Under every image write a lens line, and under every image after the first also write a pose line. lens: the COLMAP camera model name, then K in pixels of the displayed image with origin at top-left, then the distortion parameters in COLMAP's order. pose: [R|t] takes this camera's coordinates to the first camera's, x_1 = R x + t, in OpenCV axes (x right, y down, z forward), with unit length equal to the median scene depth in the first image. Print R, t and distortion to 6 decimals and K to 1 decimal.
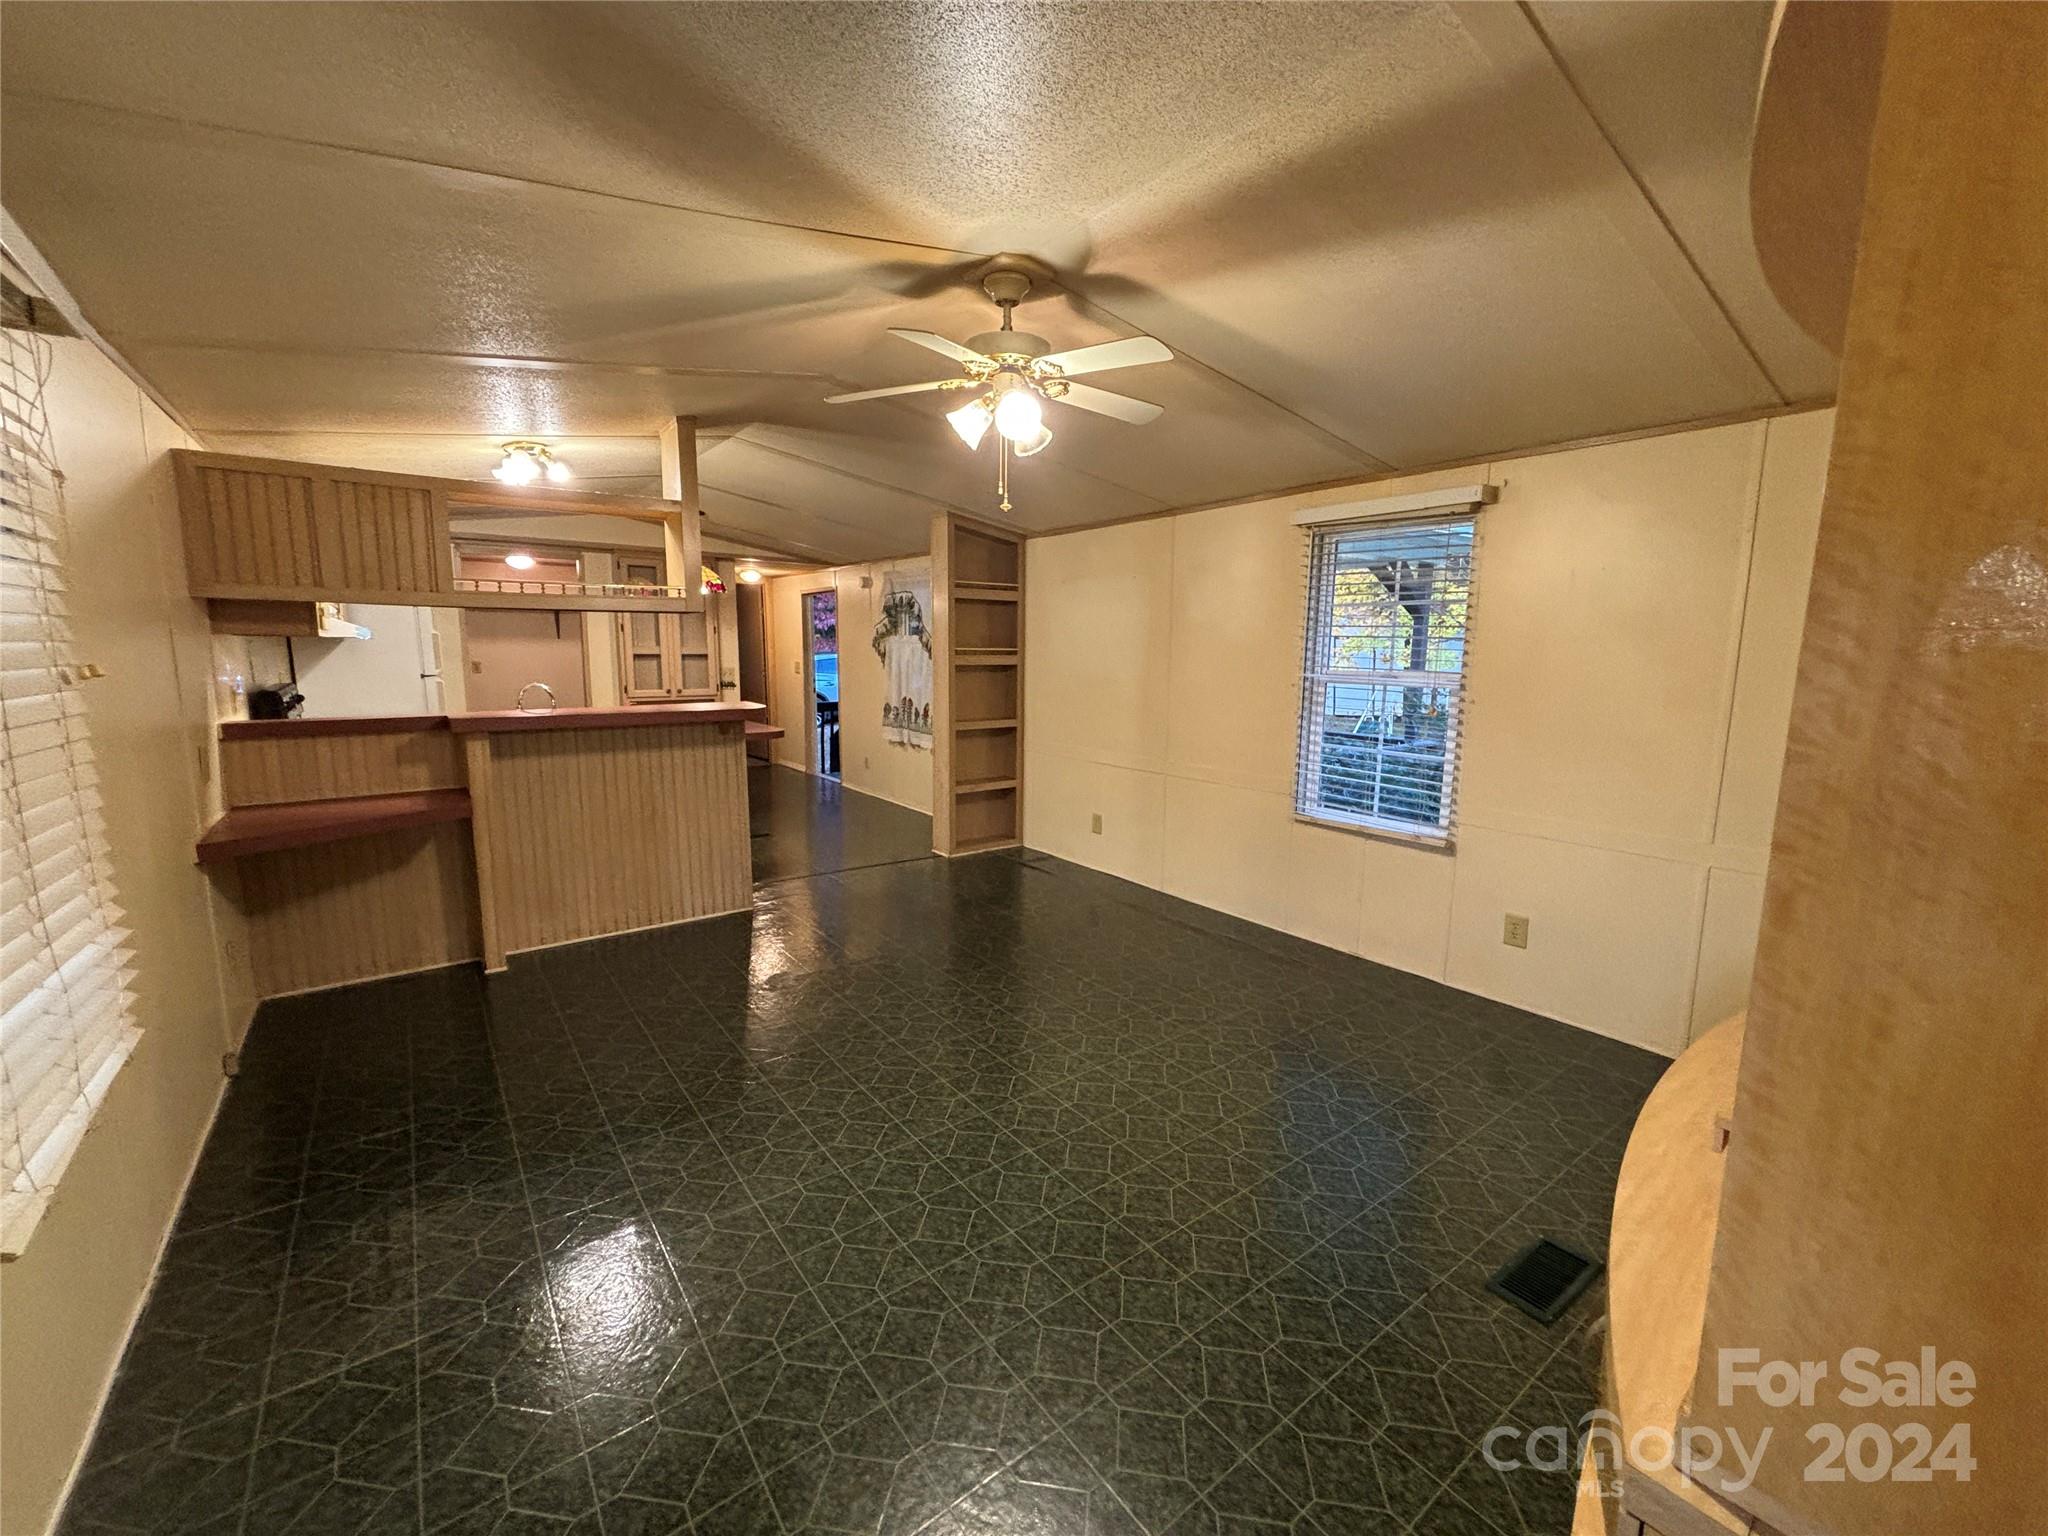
lens RADIAL K [[820.1, 0, 1034.1], [0, 820.1, 784.6], [0, 0, 1]] dist [-0.004632, 0.000302]
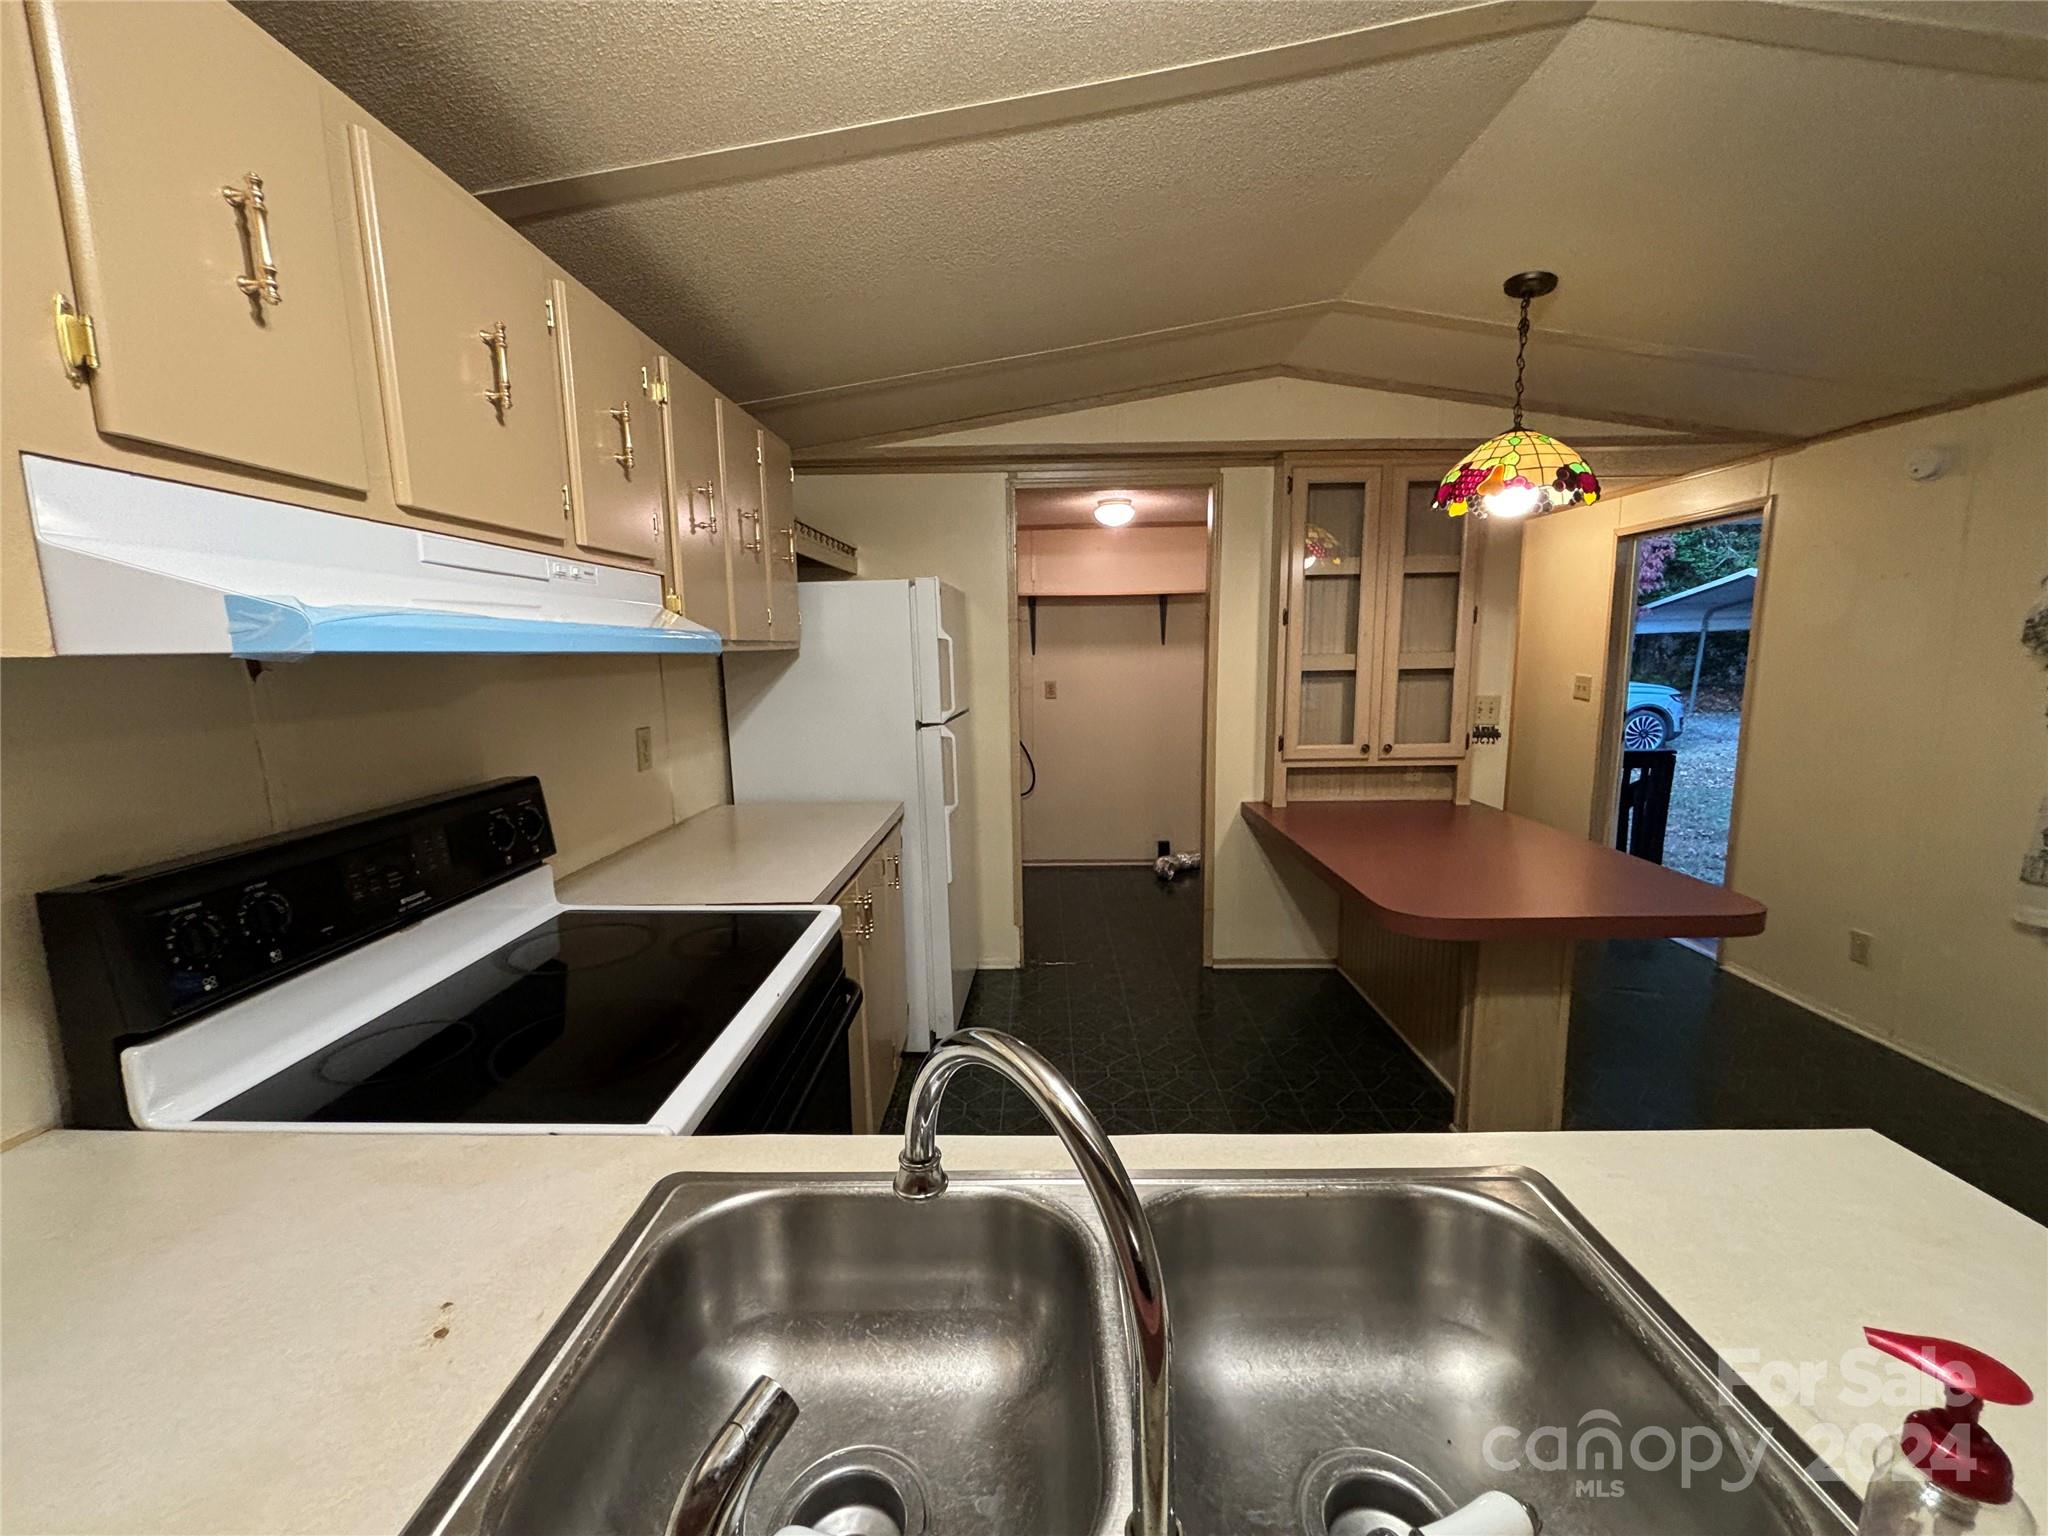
lens RADIAL K [[820.1, 0, 1021.8], [0, 820.1, 765.8], [0, 0, 1]] dist [-0.004632, 0.000302]
pose [[0.775371, 0.063557, -0.628299, -0.302092], [-0.080038, 0.996790, 0.002060, -0.088869], [0.626413, 0.048690, 0.777969, 0.511463]]
